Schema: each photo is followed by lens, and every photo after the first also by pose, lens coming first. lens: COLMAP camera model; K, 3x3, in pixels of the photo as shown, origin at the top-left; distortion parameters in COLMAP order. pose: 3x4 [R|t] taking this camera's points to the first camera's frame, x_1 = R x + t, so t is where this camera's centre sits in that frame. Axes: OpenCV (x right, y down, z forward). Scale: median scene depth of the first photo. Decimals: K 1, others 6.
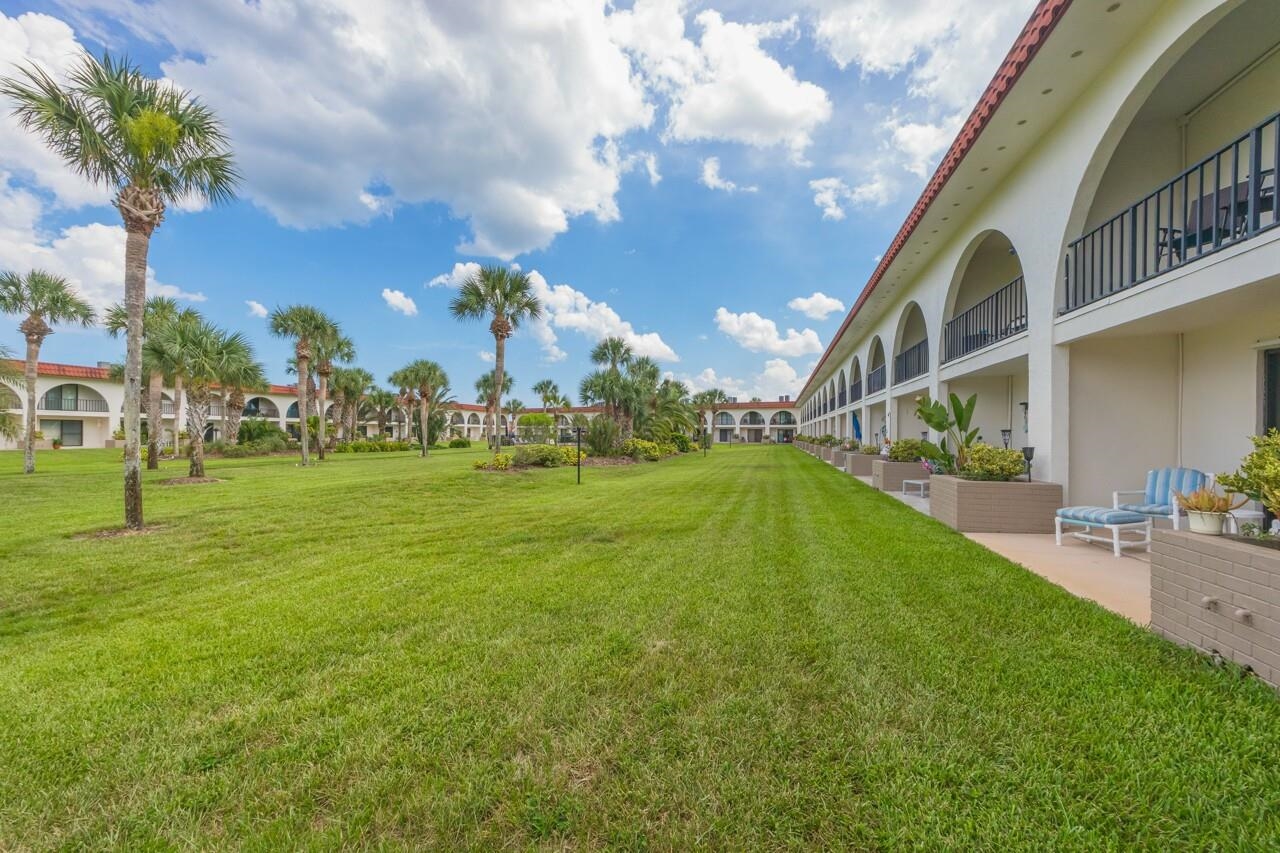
lens RADIAL K [[507.7, 0, 669.6], [0, 507.7, 429.3], [0, 0, 1]] dist [-0.000630, -0.000295]
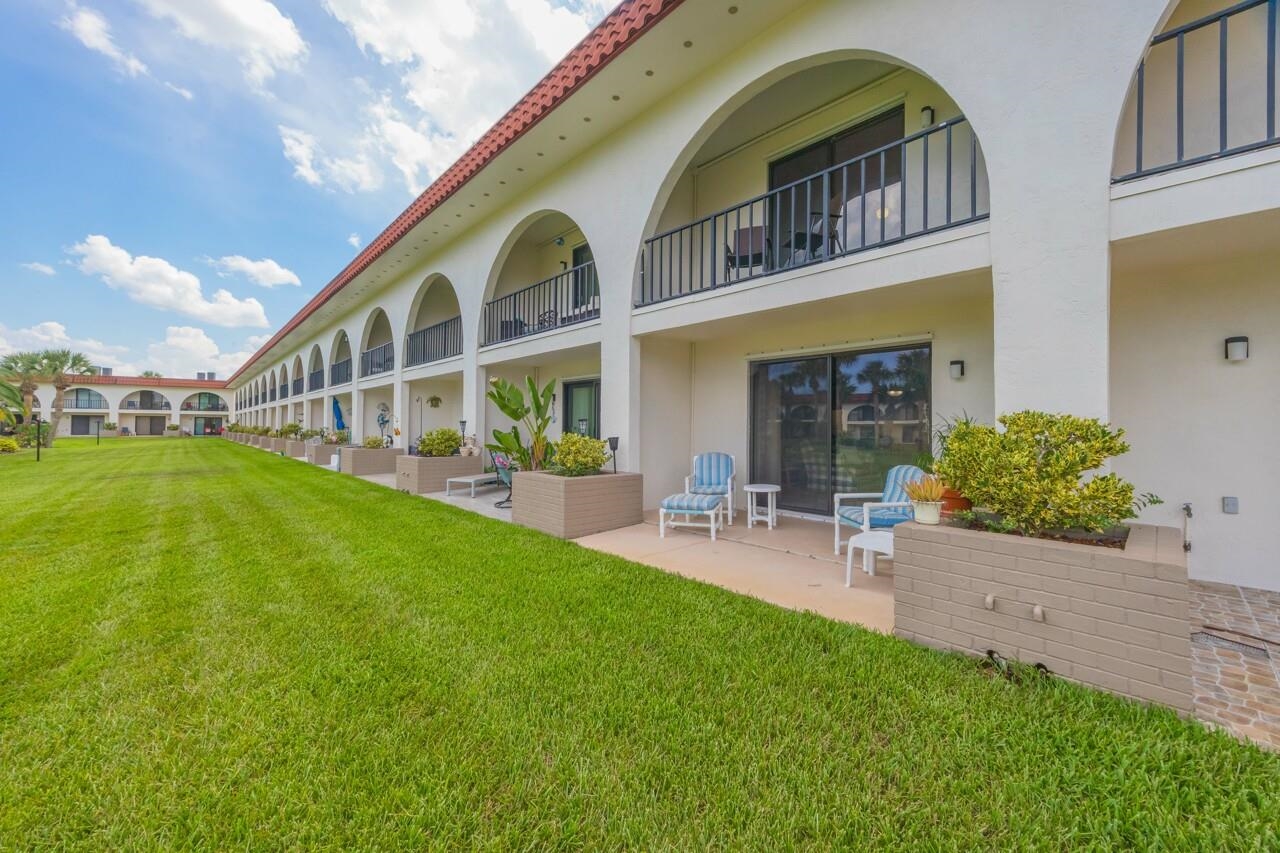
lens RADIAL K [[473.9, 0, 640.6], [0, 473.9, 416.2], [0, 0, 1]] dist [0.008796, -0.000266]
pose [[0.557196, 0.016493, 0.830217, -0.006442], [-0.010520, 0.999863, -0.012803, 0.002691], [-0.830314, -0.001601, 0.557293, 0.183582]]
